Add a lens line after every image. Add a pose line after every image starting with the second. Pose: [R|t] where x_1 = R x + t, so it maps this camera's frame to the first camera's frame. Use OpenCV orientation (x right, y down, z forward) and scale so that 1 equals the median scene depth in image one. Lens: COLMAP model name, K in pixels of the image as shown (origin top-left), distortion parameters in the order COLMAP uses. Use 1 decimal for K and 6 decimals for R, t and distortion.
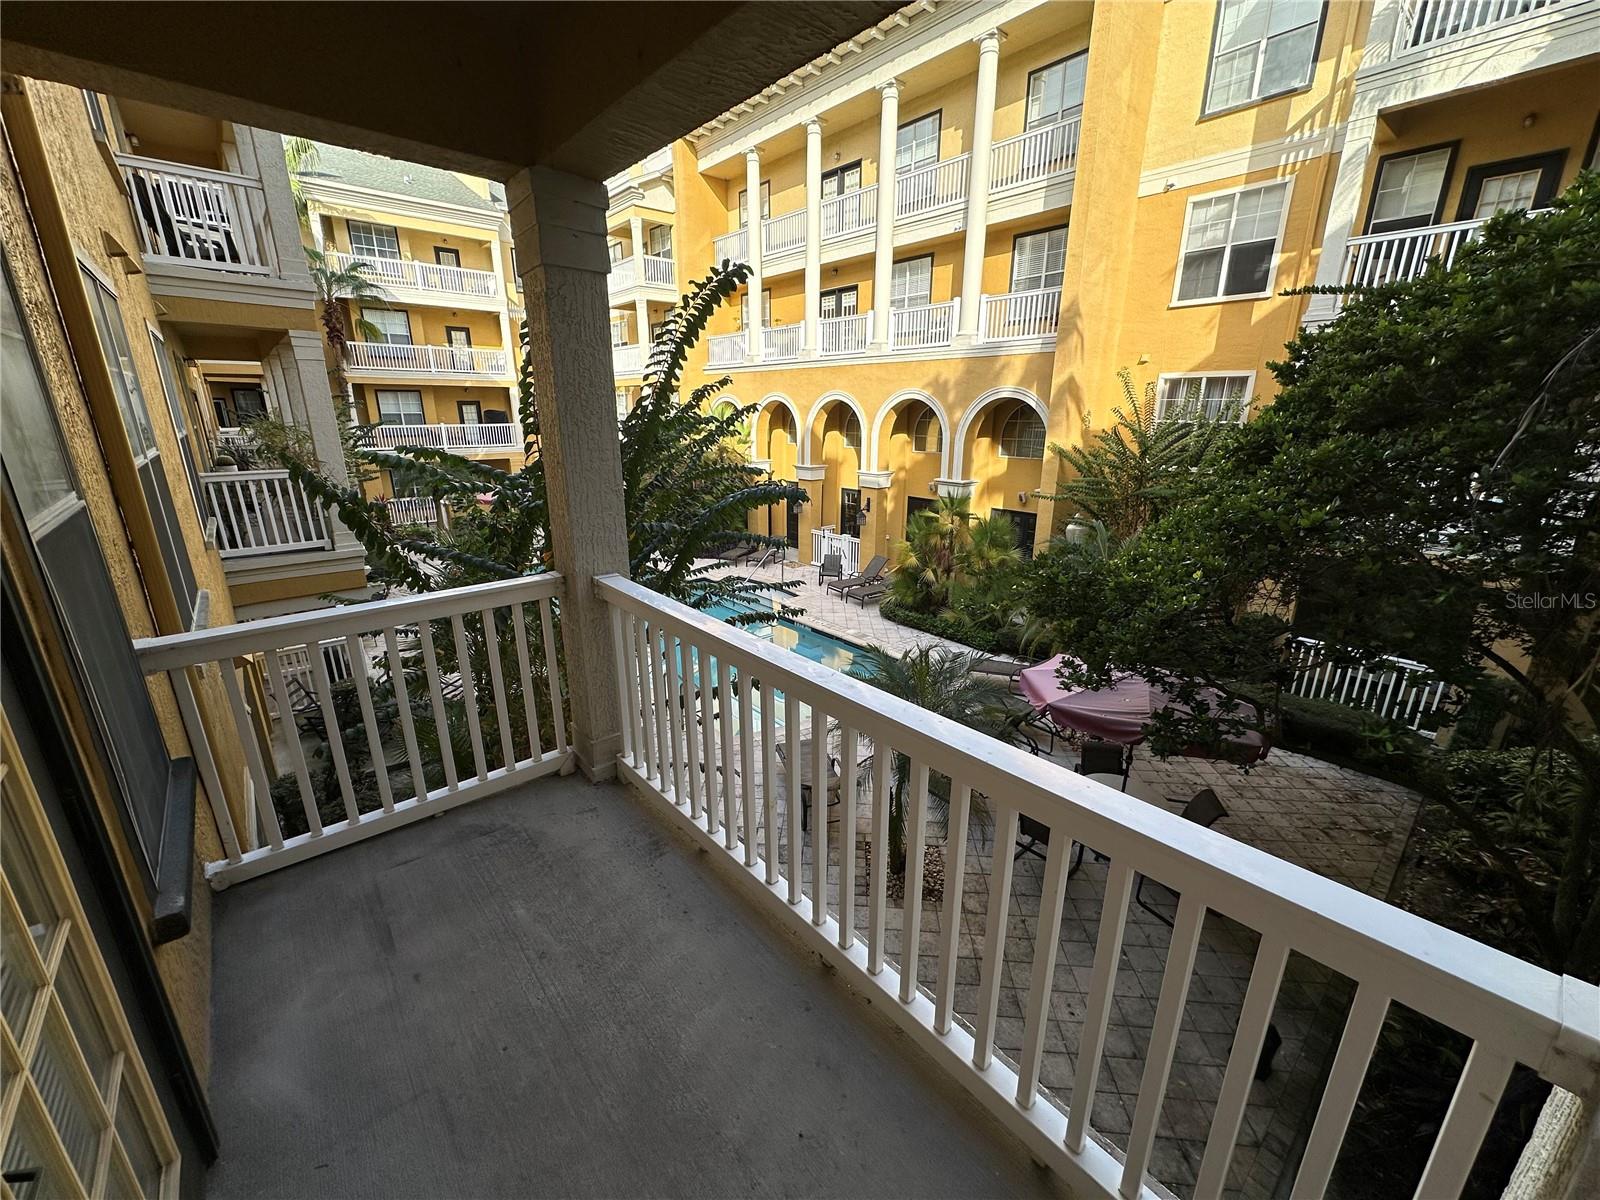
lens RADIAL K [[638.0, 0, 802.1], [0, 638.0, 598.4], [0, 0, 1]] dist [-0.003582, -0.000444]
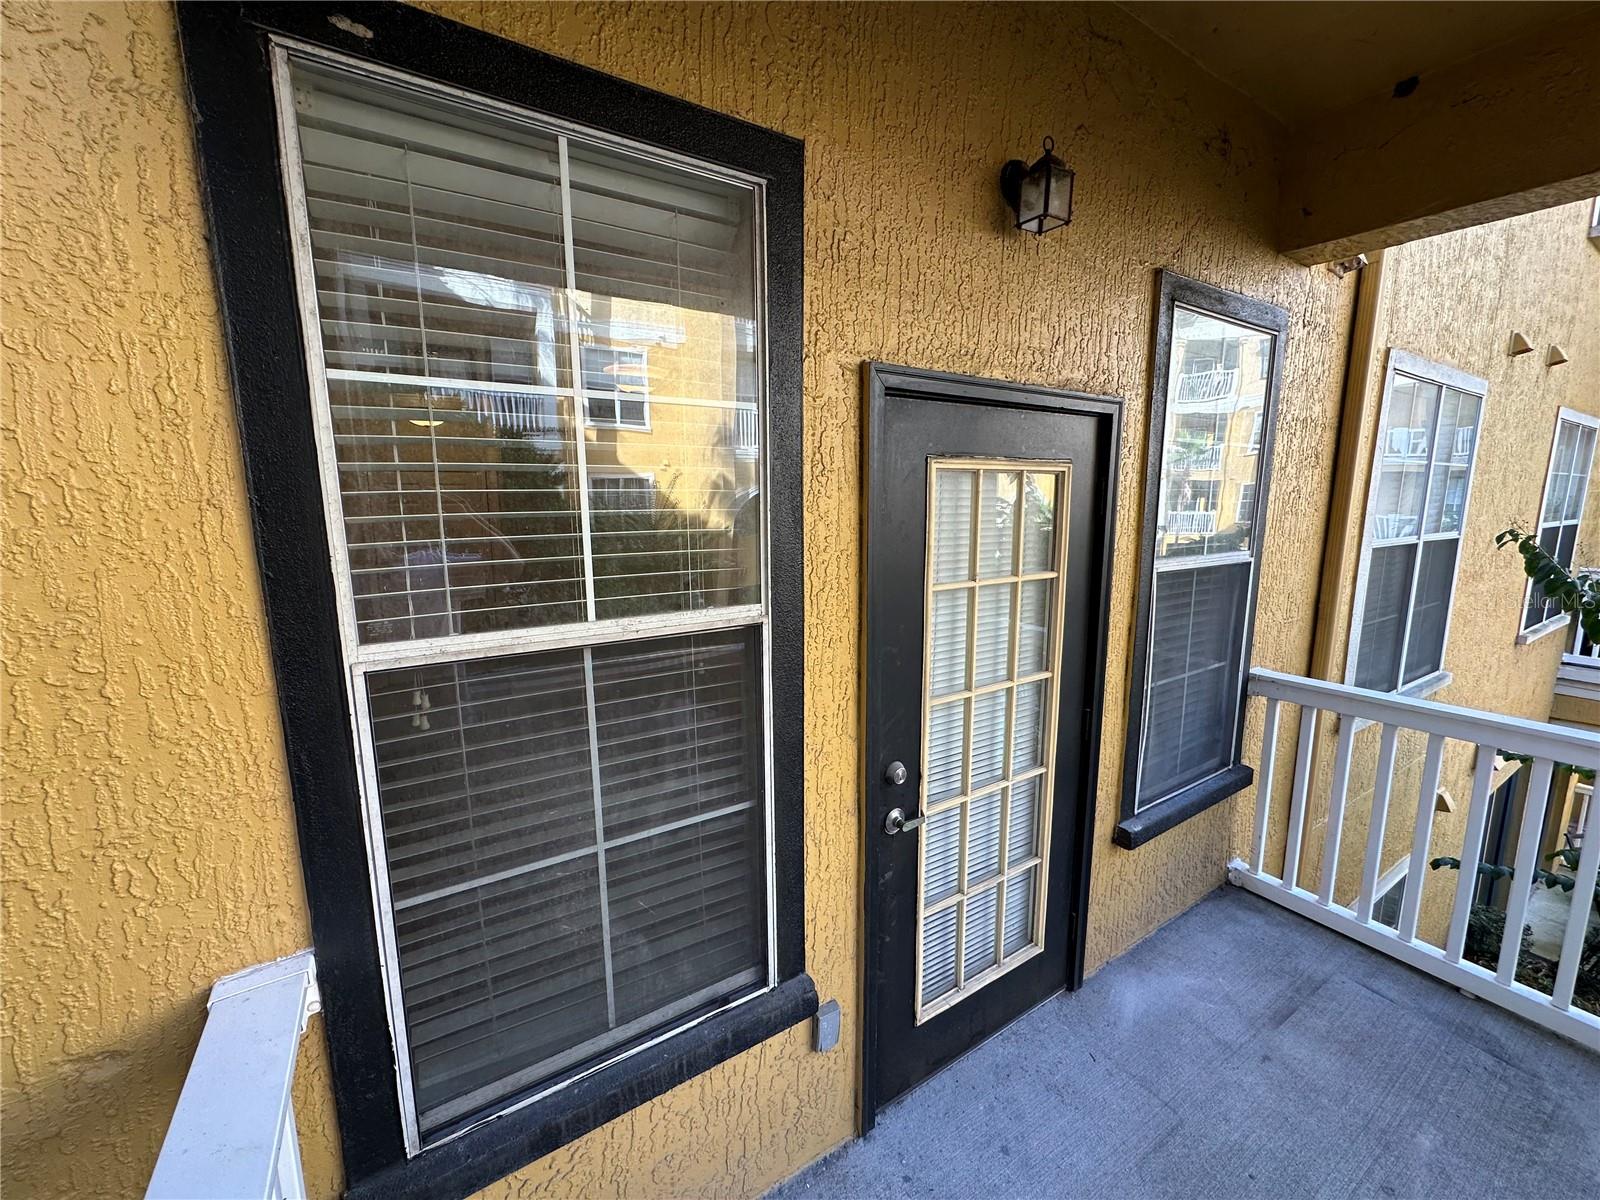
lens RADIAL K [[638.0, 0, 800.9], [0, 638.0, 598.9], [0, 0, 1]] dist [-0.003582, -0.000444]
pose [[-0.150322, 0.154554, -0.976482, 0.295926], [-0.284251, 0.939242, 0.192419, -0.044381], [0.946892, 0.306491, -0.097257, 0.174338]]
